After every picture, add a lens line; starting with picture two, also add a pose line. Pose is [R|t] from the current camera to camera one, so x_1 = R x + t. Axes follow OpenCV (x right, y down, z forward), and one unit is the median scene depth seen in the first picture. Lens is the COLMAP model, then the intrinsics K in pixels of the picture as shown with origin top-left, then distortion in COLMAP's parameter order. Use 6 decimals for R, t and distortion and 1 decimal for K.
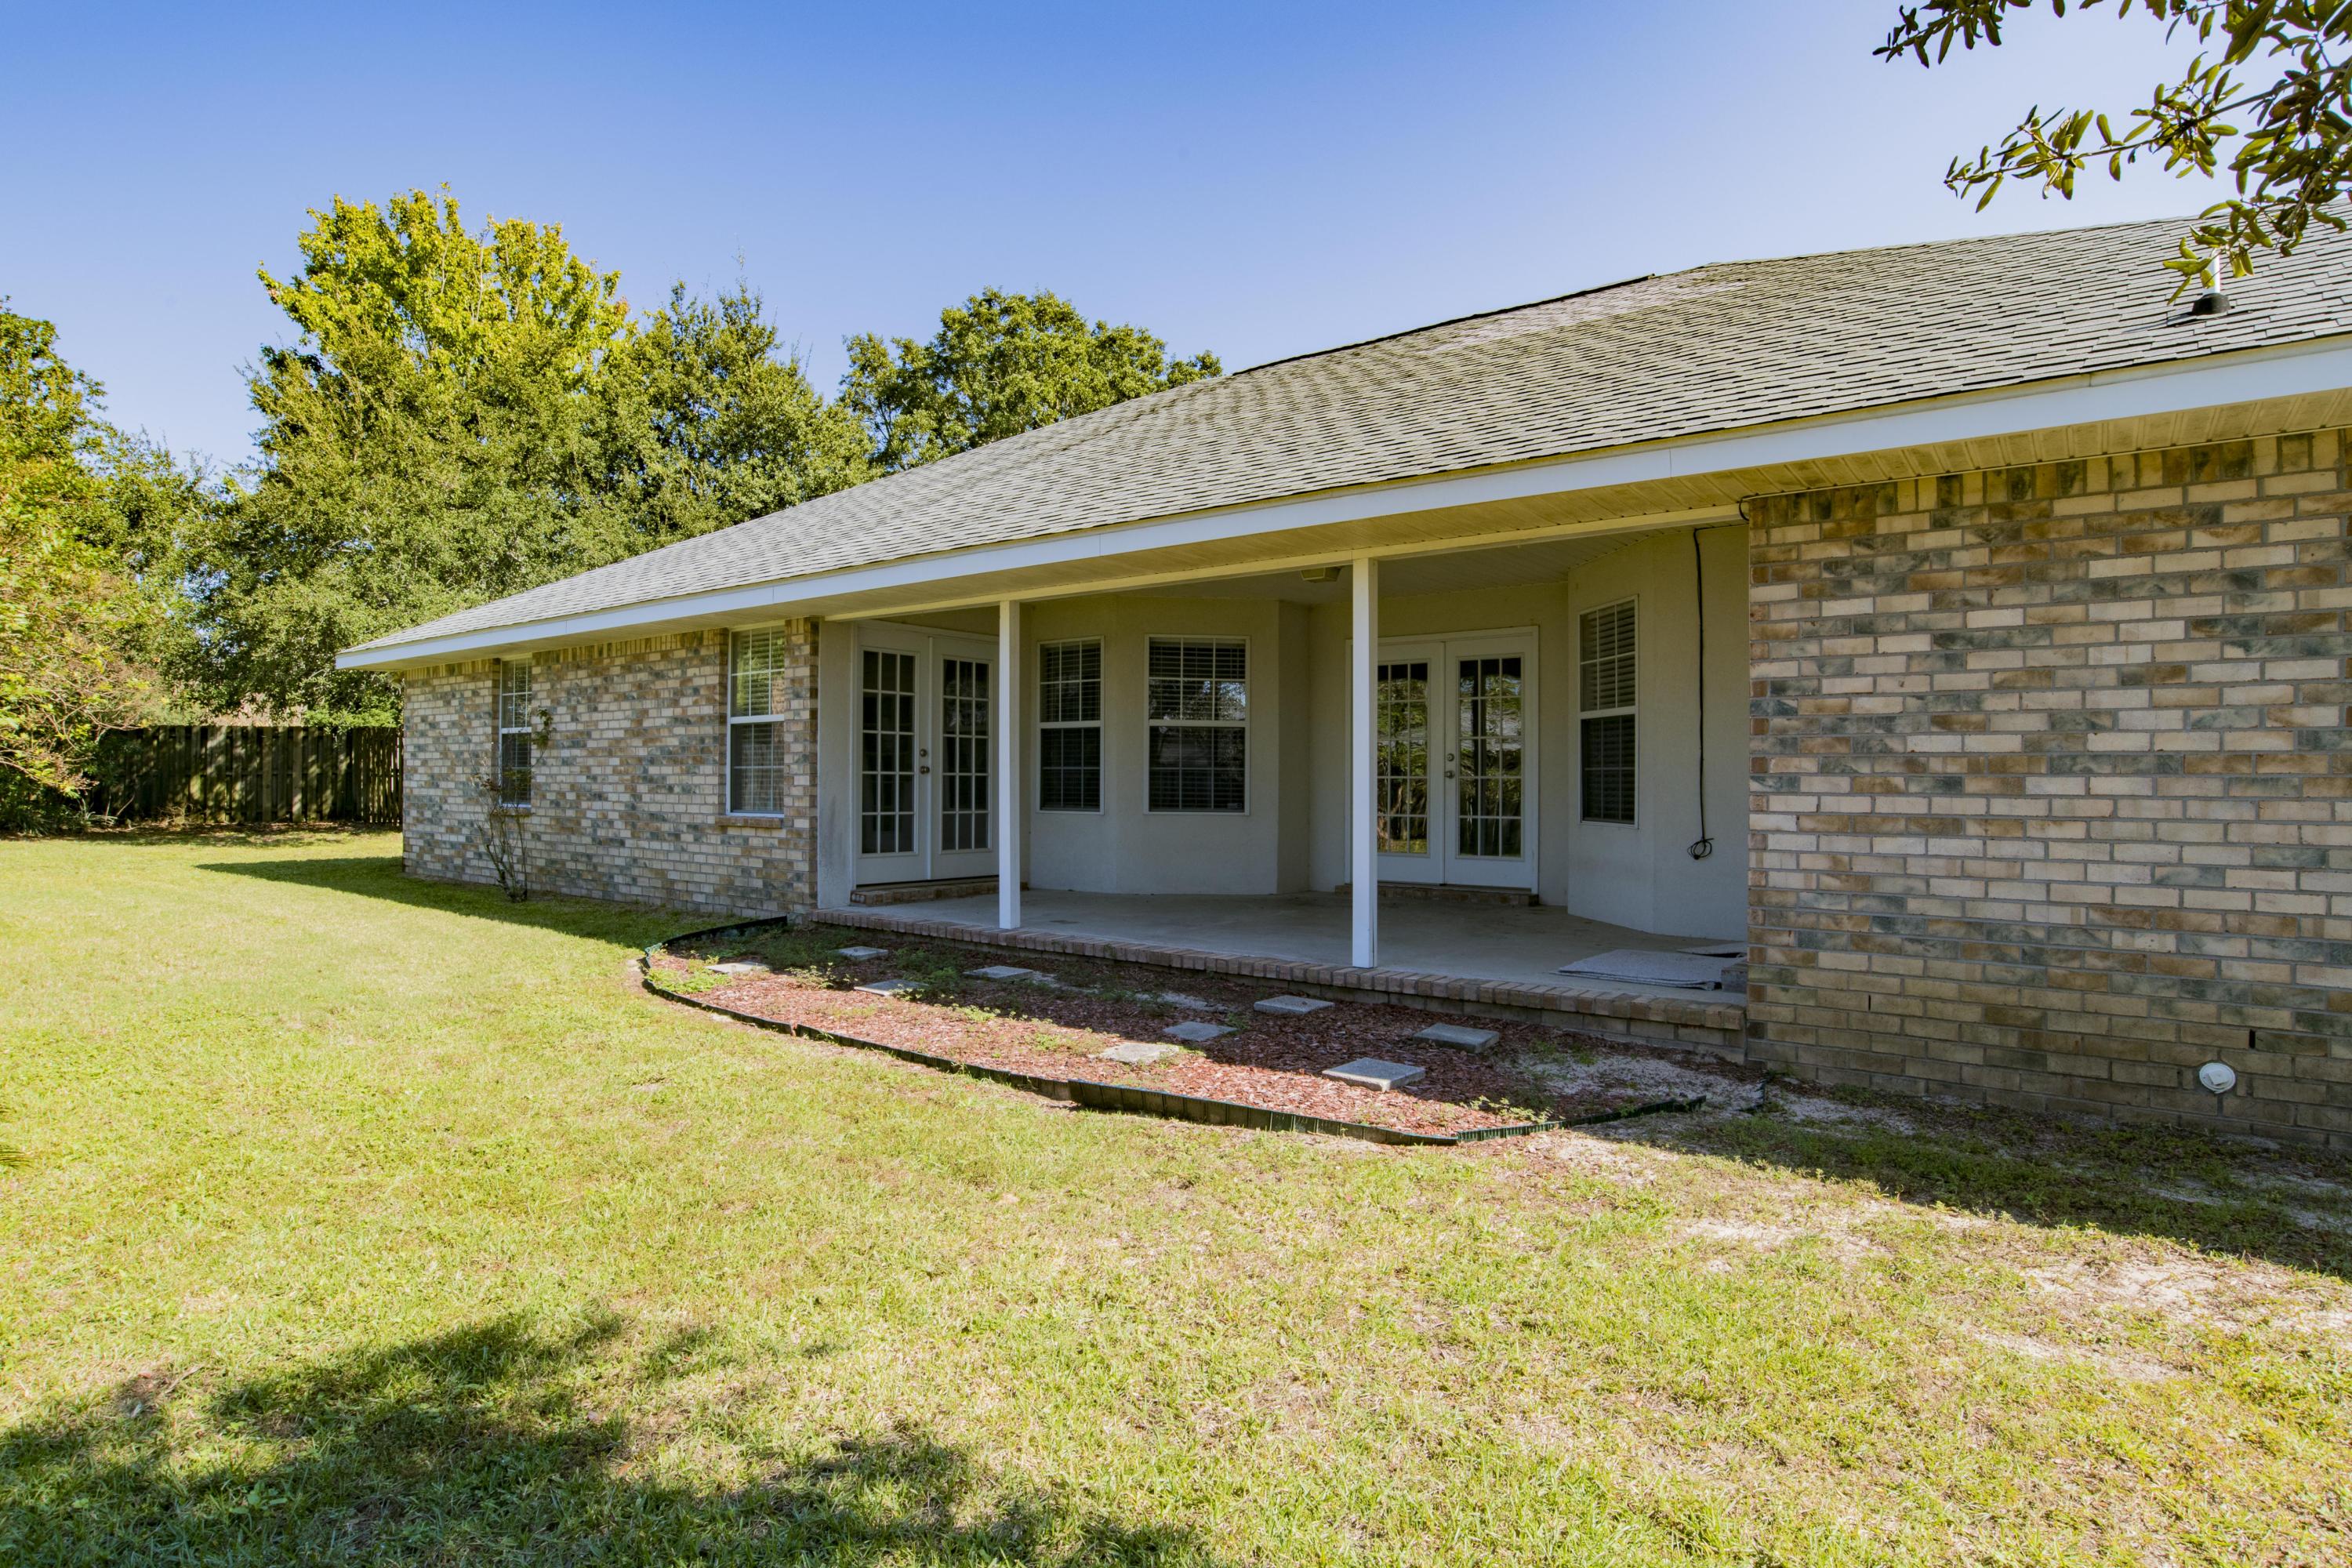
lens RADIAL K [[1260.4, 0, 1168.5], [0, 1260.4, 768.7], [0, 0, 1]] dist [-0.049175, 0.011775]
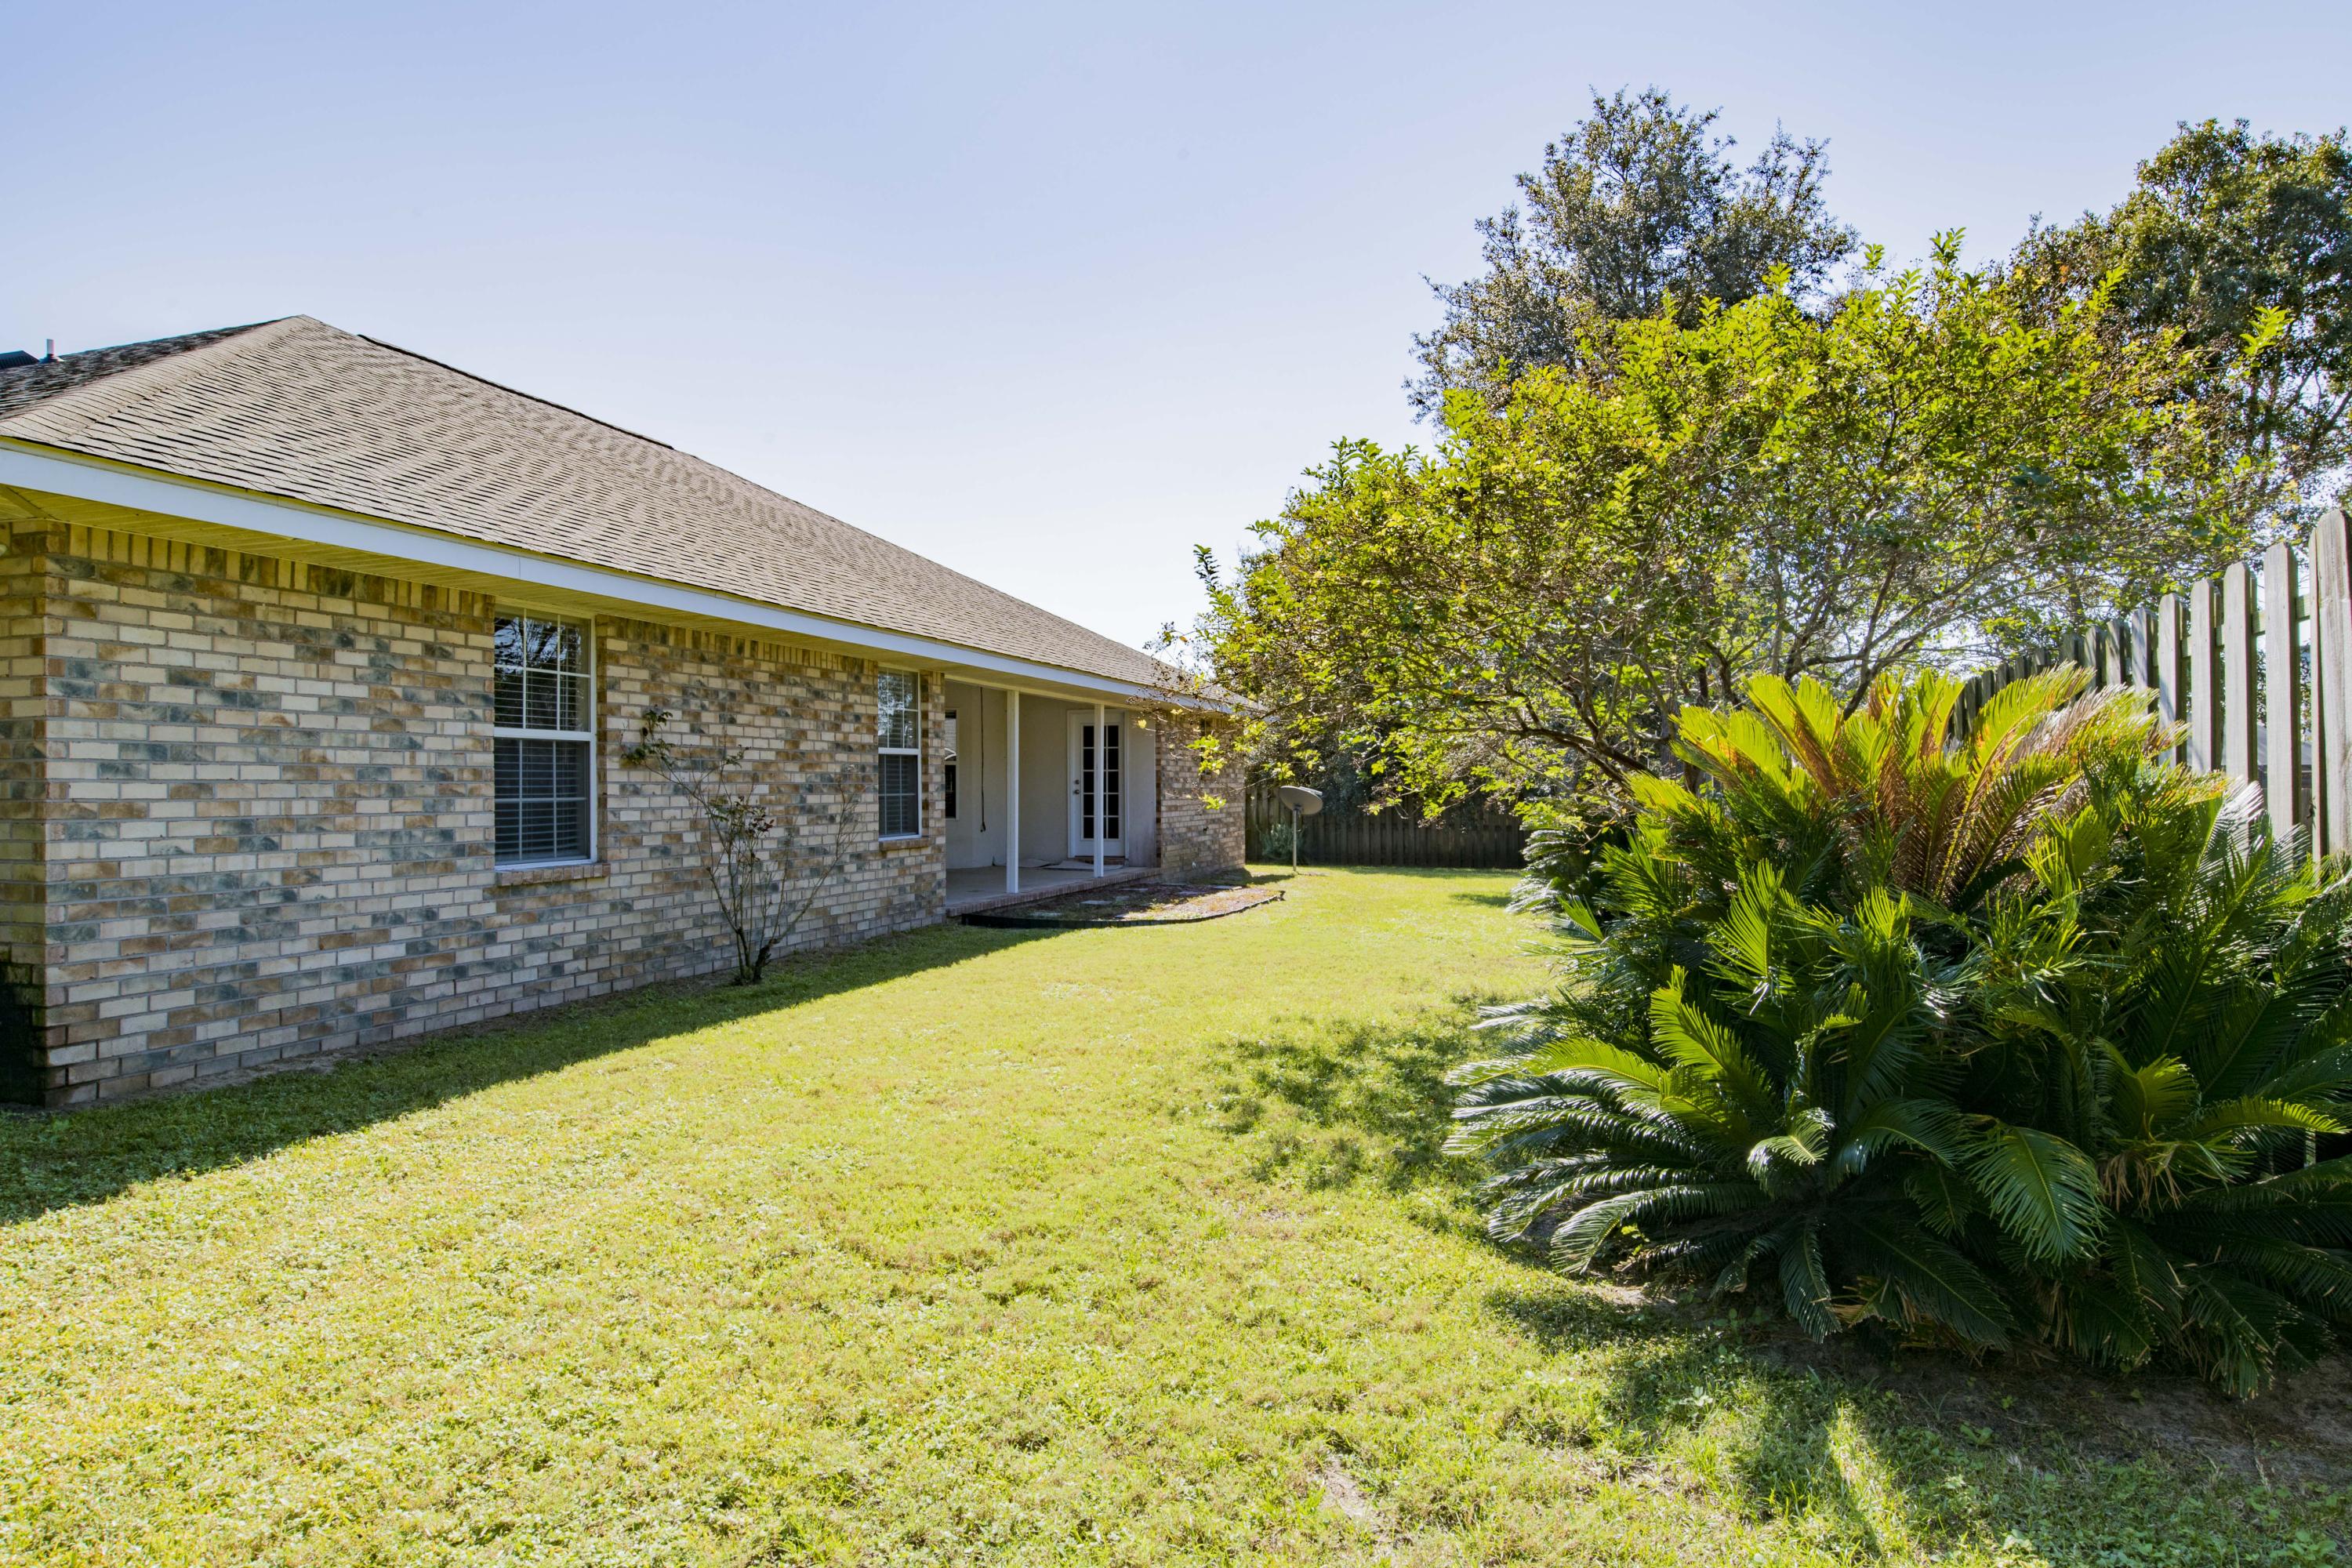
lens RADIAL K [[1328.4, 0, 1185.1], [0, 1328.4, 788.4], [0, 0, 1]] dist [-0.008380, -0.001456]
pose [[-0.354213, -0.000005, 0.935165, -1.449579], [0.001638, 0.999998, 0.000626, -0.006892], [-0.935163, 0.001754, -0.354212, 1.128369]]
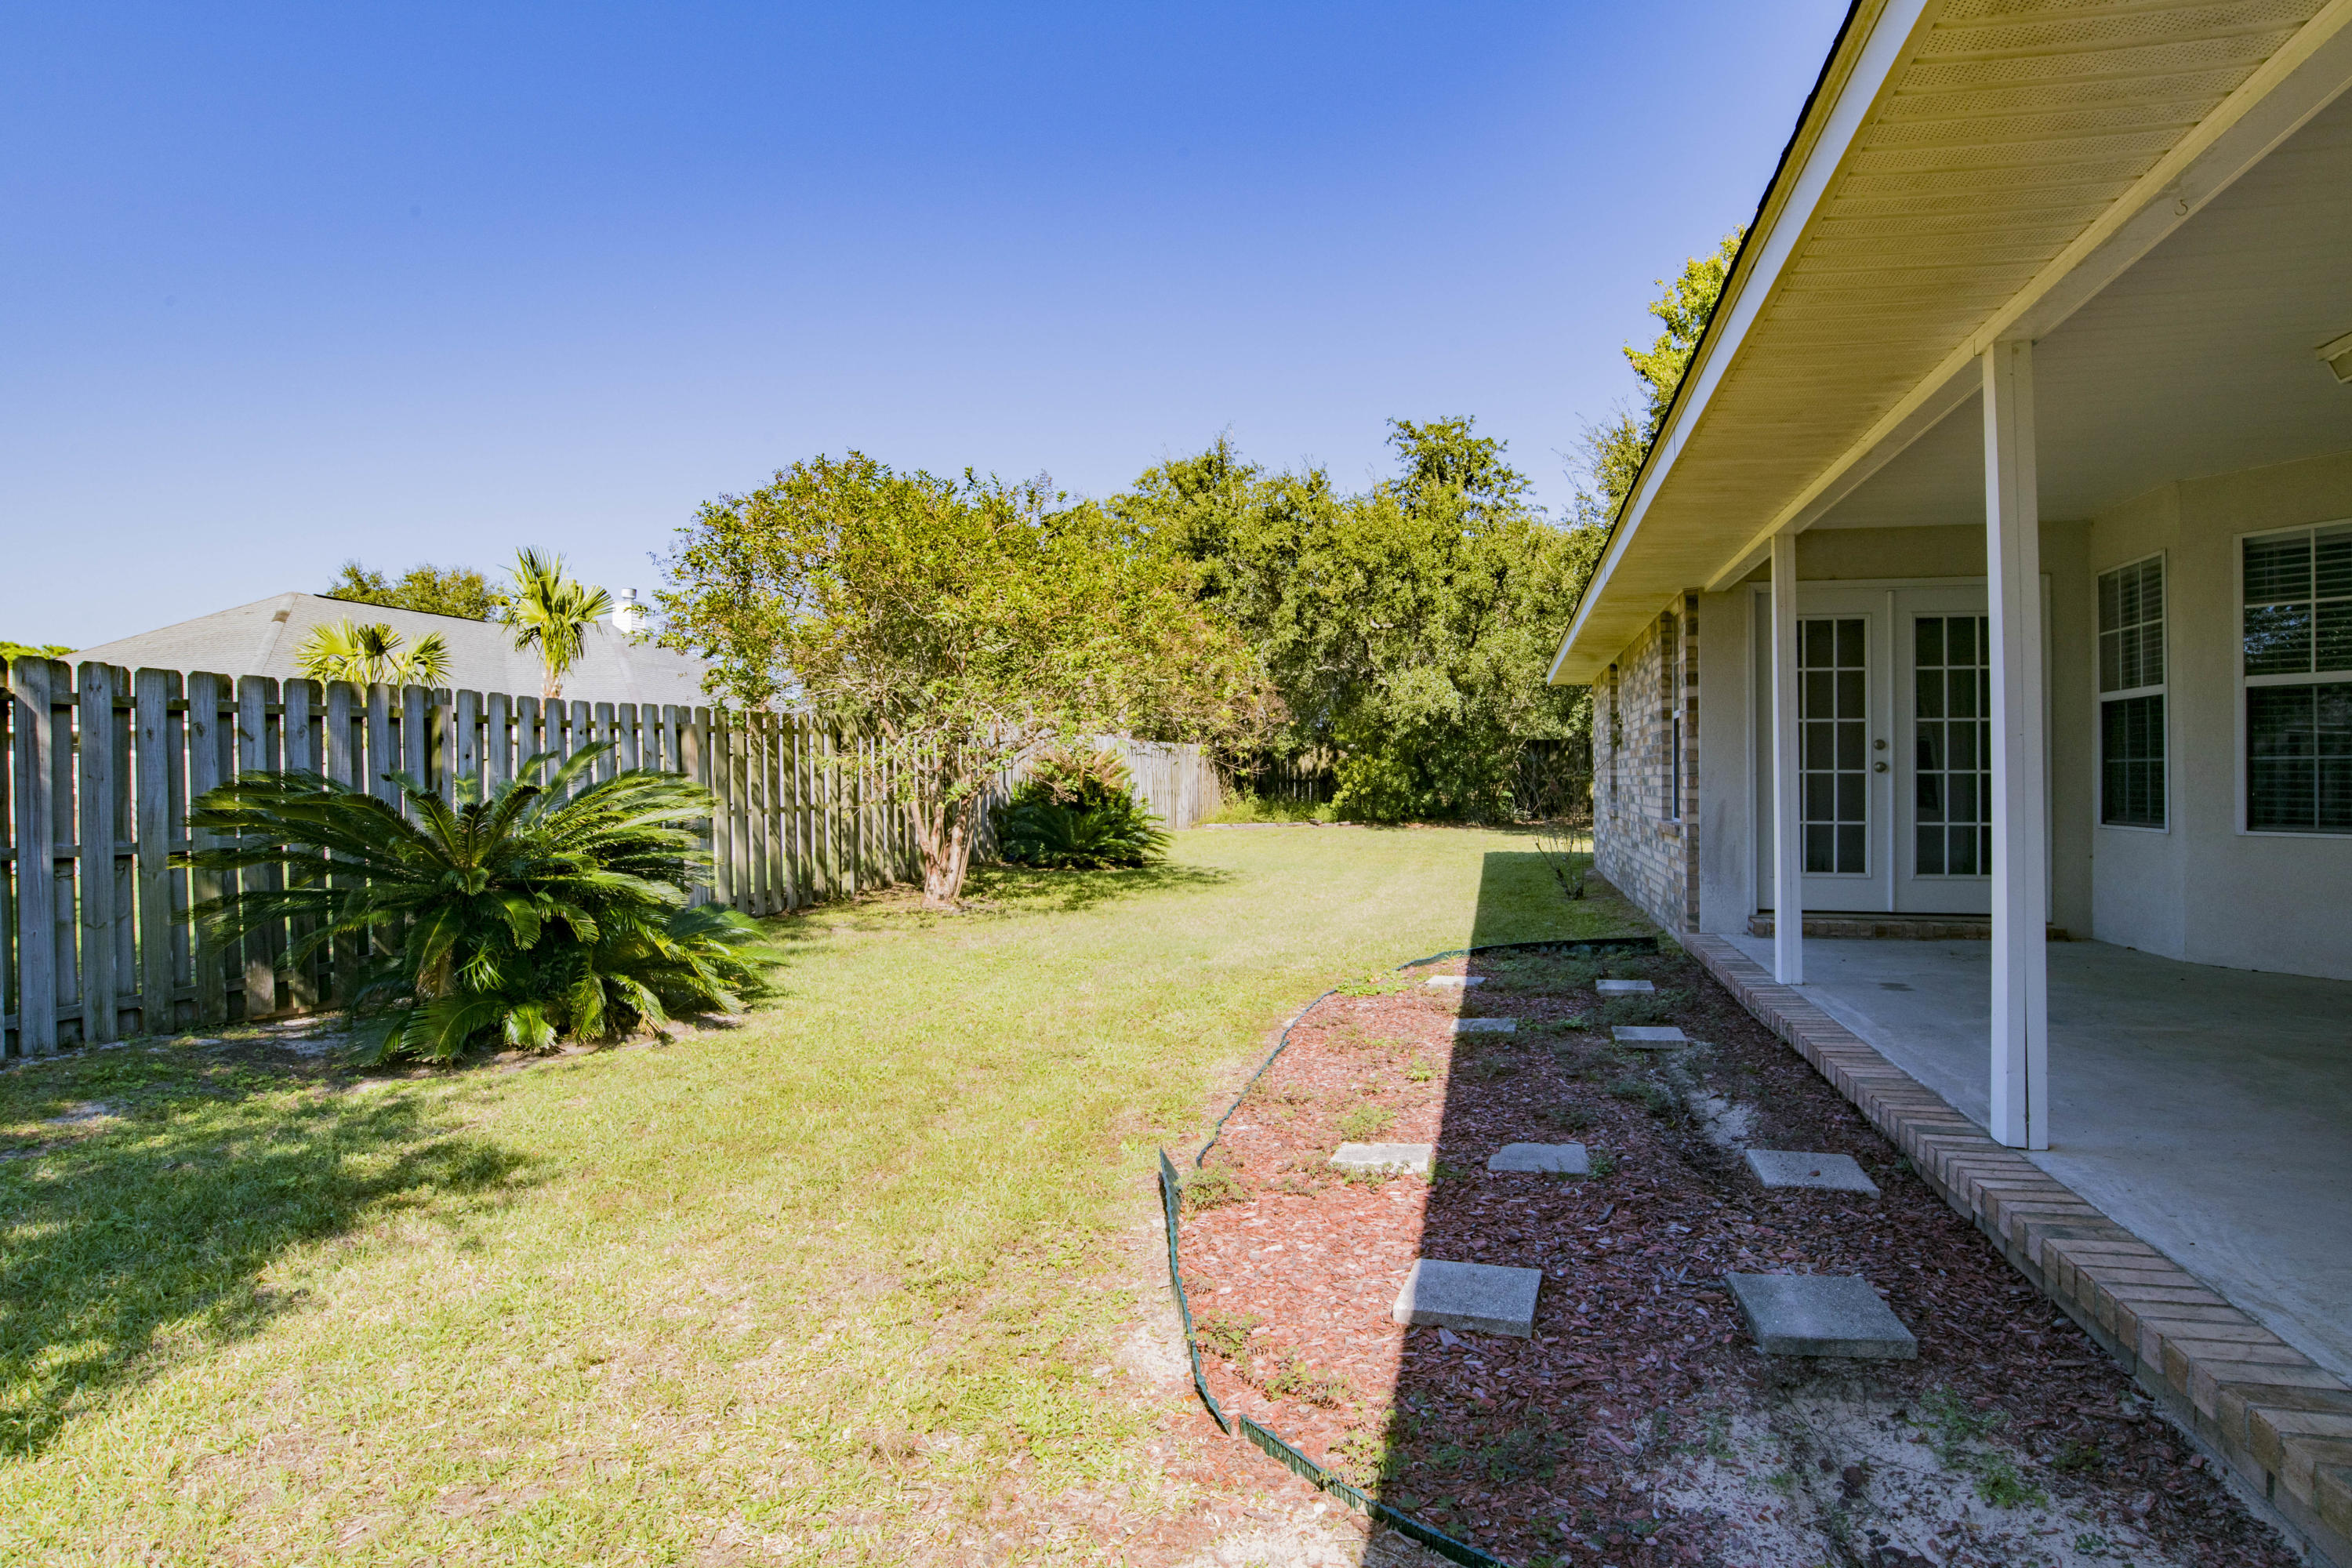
lens RADIAL K [[1208.0, 0, 1175.0], [0, 1208.0, 784.9], [0, 0, 1]] dist [-0.058355, 0.016820]
pose [[0.394342, -0.001014, -0.918963, 0.293015], [0.011860, 0.999922, 0.003986, 0.003860], [0.918887, -0.012471, 0.394323, 0.327894]]
